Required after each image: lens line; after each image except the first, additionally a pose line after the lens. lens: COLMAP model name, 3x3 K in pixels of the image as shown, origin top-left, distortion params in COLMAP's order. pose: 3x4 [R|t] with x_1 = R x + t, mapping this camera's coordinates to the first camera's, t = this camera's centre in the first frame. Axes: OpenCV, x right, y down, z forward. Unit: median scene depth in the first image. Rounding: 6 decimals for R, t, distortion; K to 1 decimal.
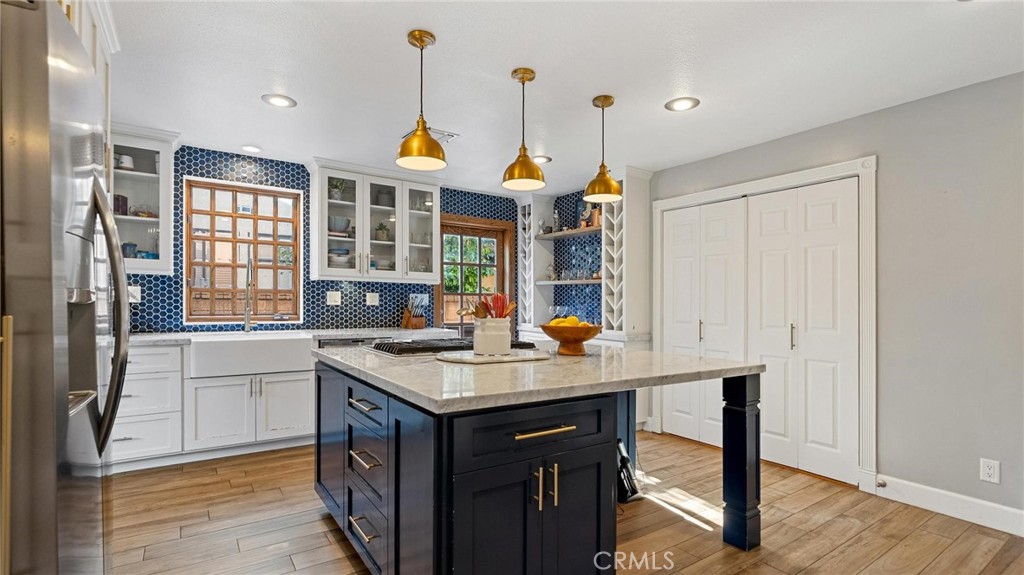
lens RADIAL K [[478.1, 0, 507.0], [0, 478.1, 302.5], [0, 0, 1]] dist [-0.002823, 0.001342]
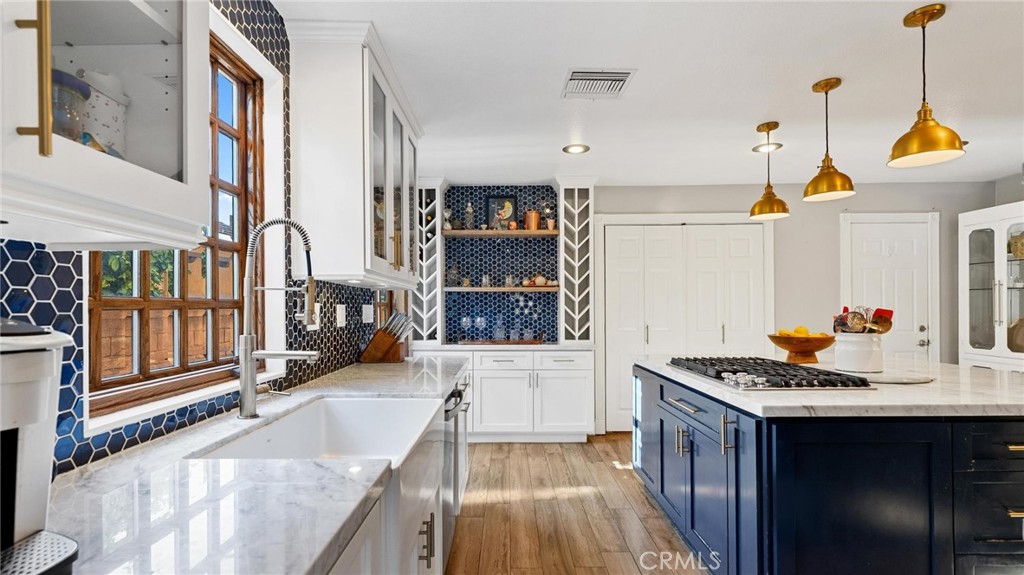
lens RADIAL K [[478.1, 0, 507.0], [0, 478.1, 302.5], [0, 0, 1]] dist [-0.002823, 0.001342]
pose [[0.560592, -0.006031, 0.828070, -0.980601], [0.014842, 0.999886, -0.002766, -0.026024], [-0.827959, 0.013841, 0.560617, 0.840705]]
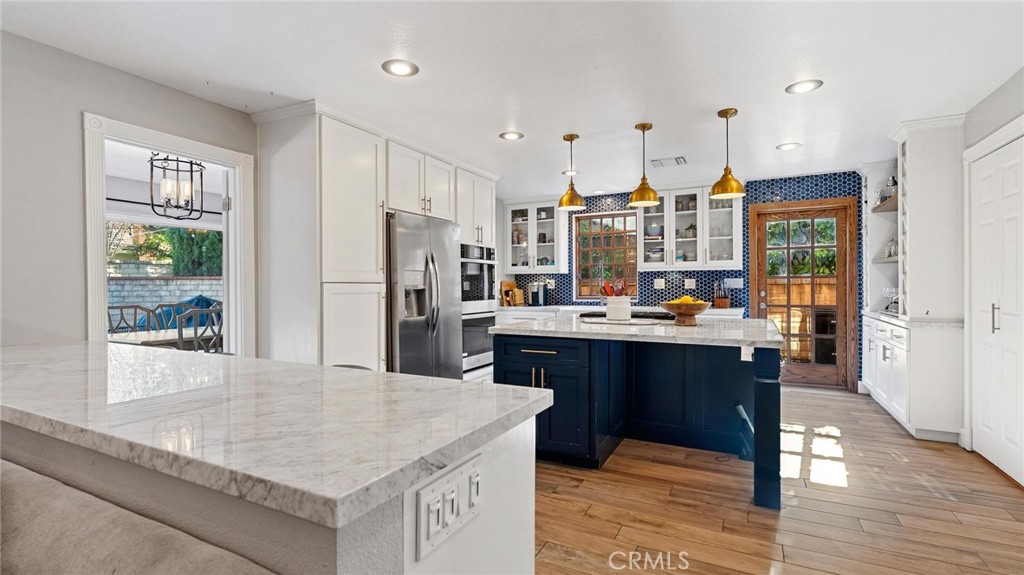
lens RADIAL K [[472.6, 0, 512.1], [0, 472.6, 284.7], [0, 0, 1]] dist [0.001091, 0.000860]
pose [[0.478443, -0.016738, -0.877959, 0.911494], [0.012778, 0.999845, -0.012099, 0.006415], [0.878026, -0.005430, 0.478583, -0.022736]]
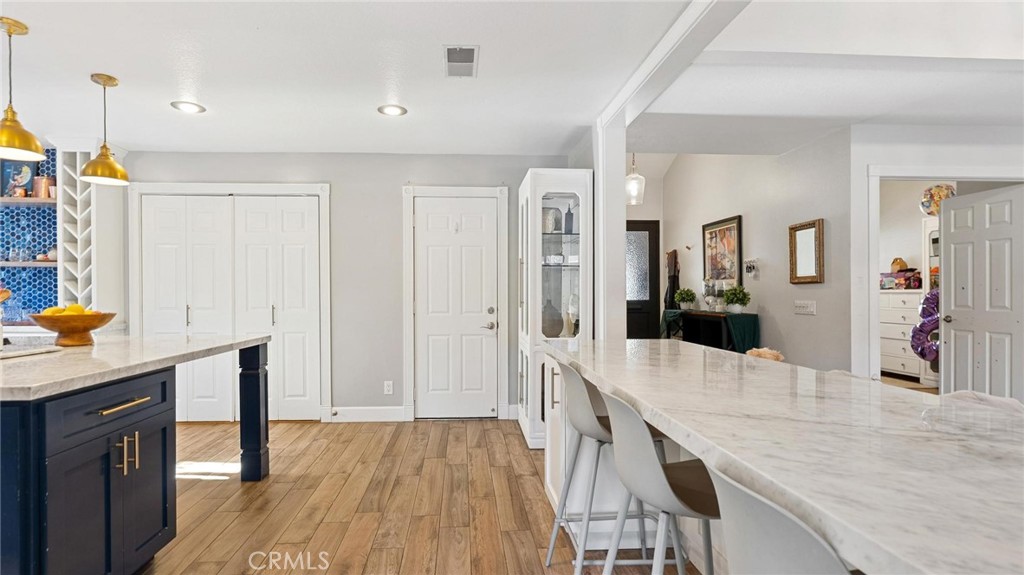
lens RADIAL K [[492.6, 0, 494.7], [0, 492.6, 285.3], [0, 0, 1]] dist [-0.004763, -0.000121]
pose [[0.507280, -0.002935, 0.861776, -0.240083], [0.008056, 0.999967, -0.001337, -0.000235], [-0.861743, 0.007621, 0.507287, -0.165800]]
